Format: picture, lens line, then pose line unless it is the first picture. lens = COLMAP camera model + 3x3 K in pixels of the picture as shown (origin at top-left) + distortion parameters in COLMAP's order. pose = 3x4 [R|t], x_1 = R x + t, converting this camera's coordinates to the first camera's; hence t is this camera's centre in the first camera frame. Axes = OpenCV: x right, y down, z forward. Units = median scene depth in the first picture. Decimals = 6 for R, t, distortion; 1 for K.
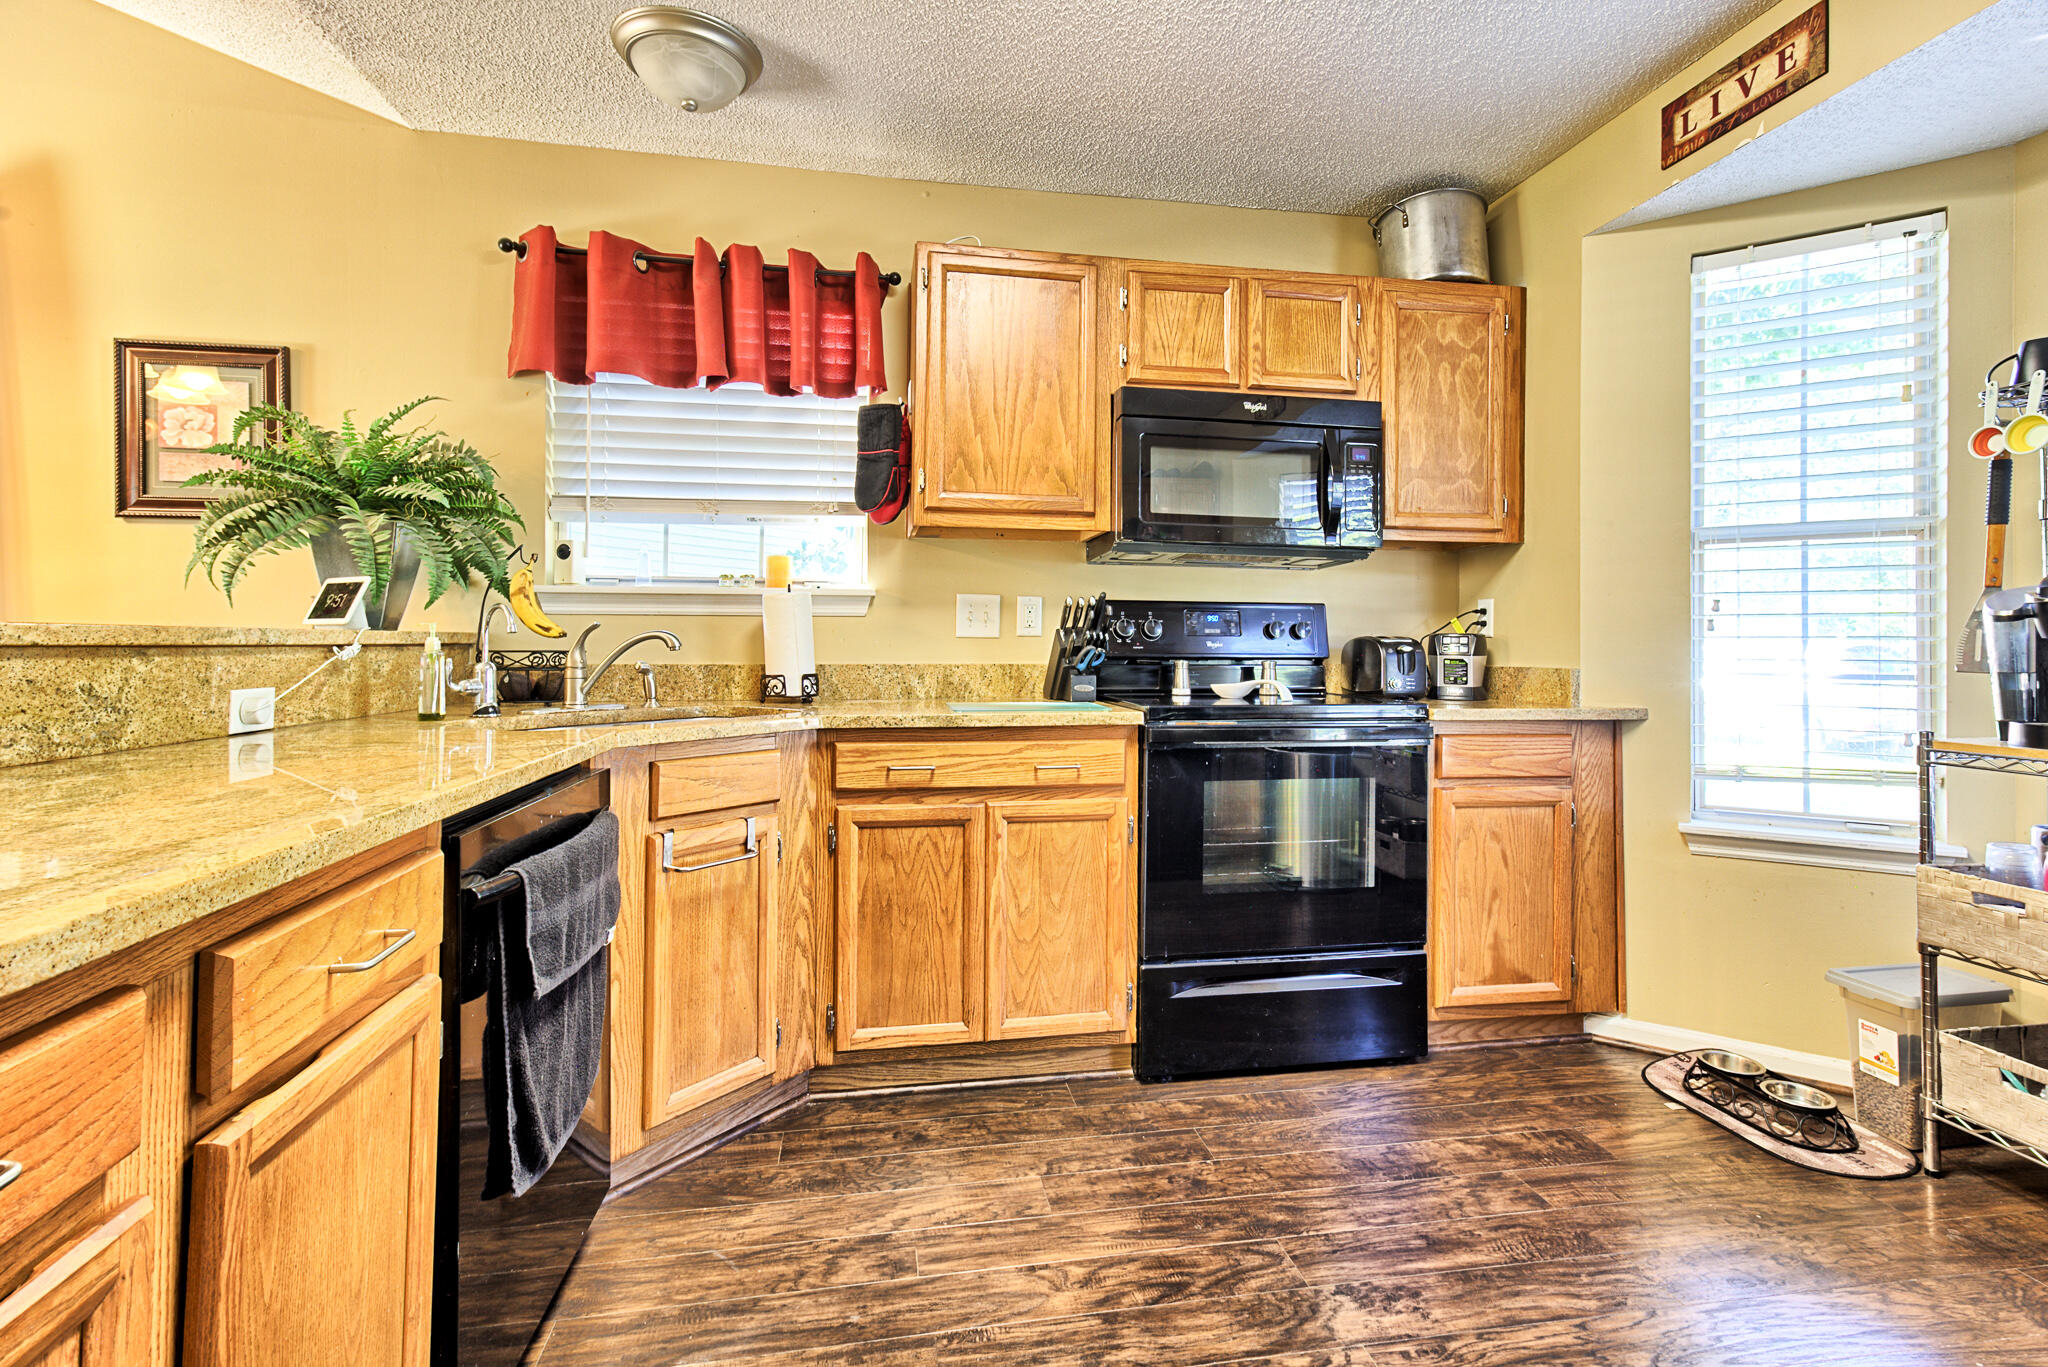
lens RADIAL K [[987.5, 0, 1023.7], [0, 987.5, 639.2], [0, 0, 1]] dist [-0.003085, 0.042318]
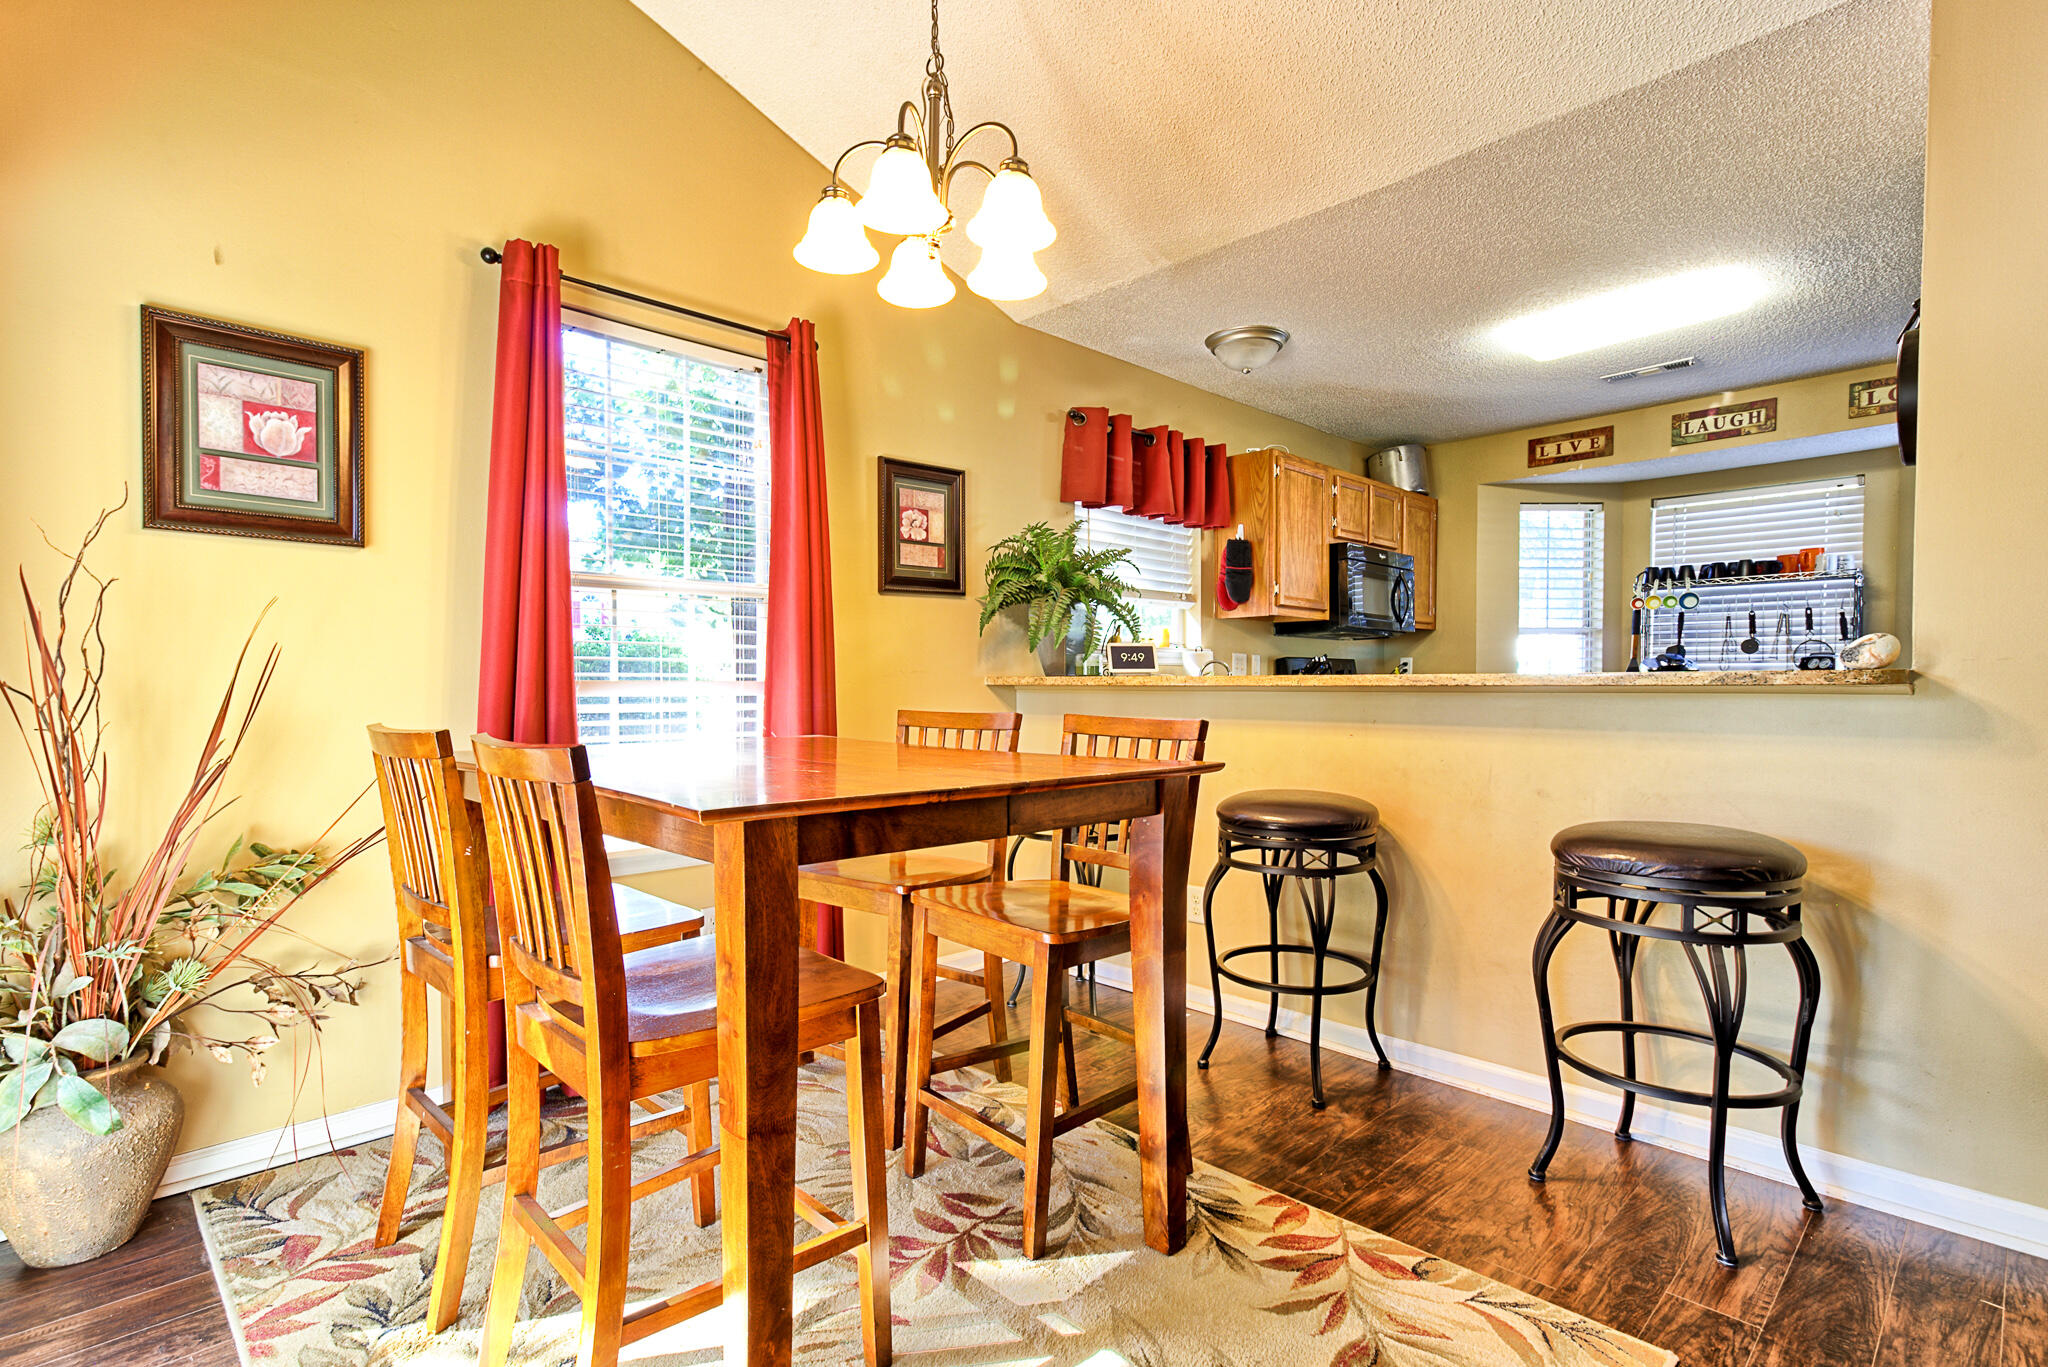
lens RADIAL K [[981.2, 0, 1027.0], [0, 981.2, 691.8], [0, 0, 1]] dist [0.020194, 0.000464]
pose [[0.826995, -0.009445, 0.562130, -1.771828], [-0.002817, 0.999777, 0.020942, -0.017589], [-0.562202, -0.018902, 0.826784, -0.222166]]
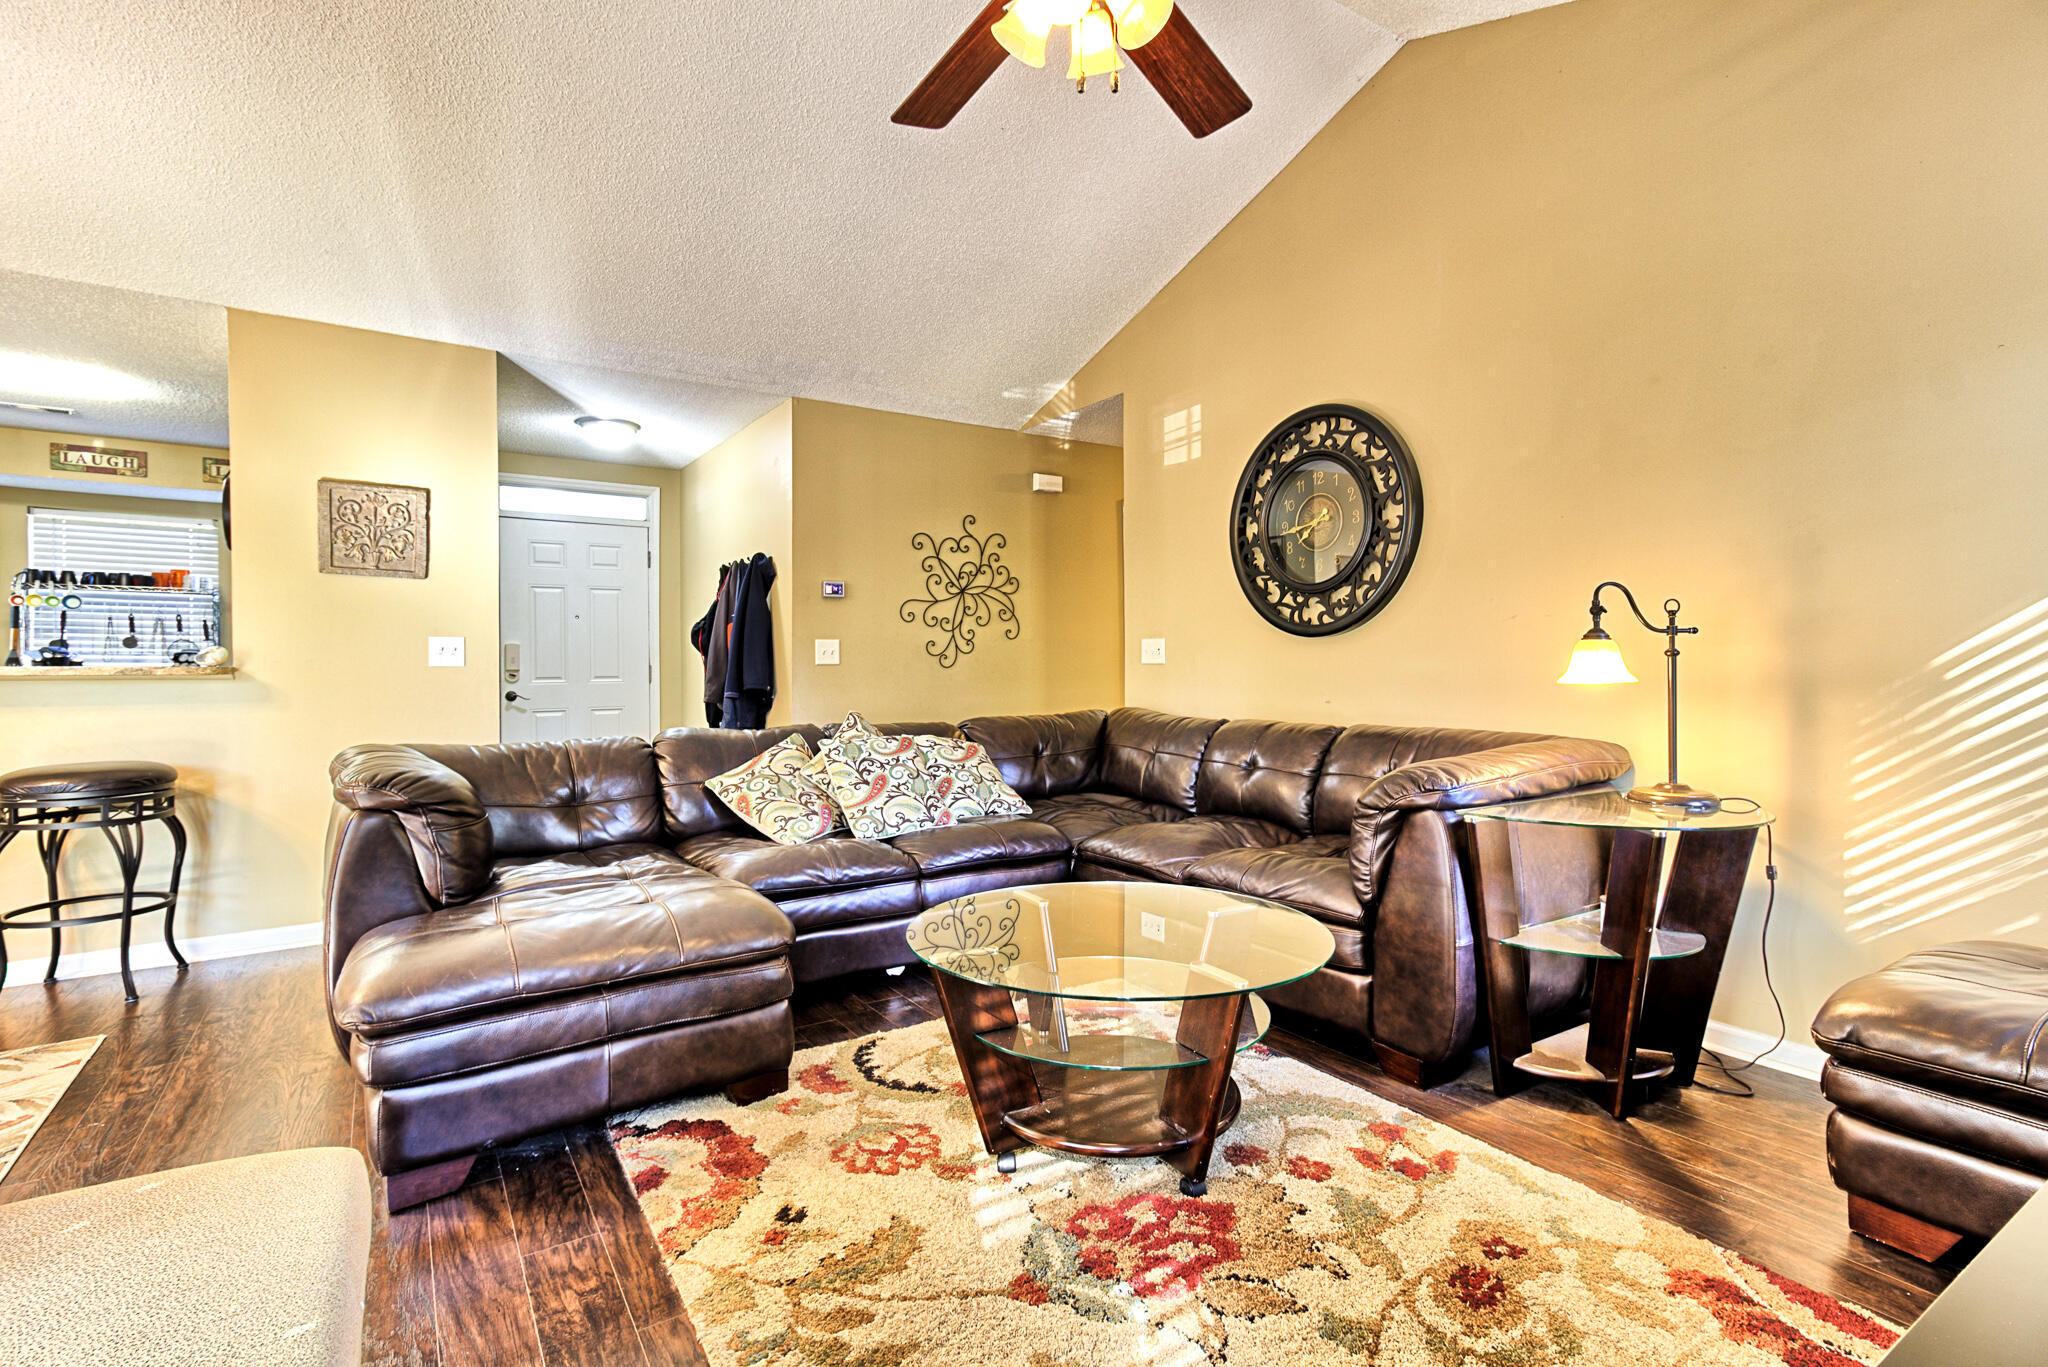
lens RADIAL K [[981.2, 0, 1027.0], [0, 981.2, 691.8], [0, 0, 1]] dist [0.020194, 0.000464]
pose [[-0.384184, -0.024490, 0.922932, -2.732765], [-0.012562, 0.999694, 0.021298, -0.031723], [-0.923171, -0.003411, -0.384374, -0.538883]]
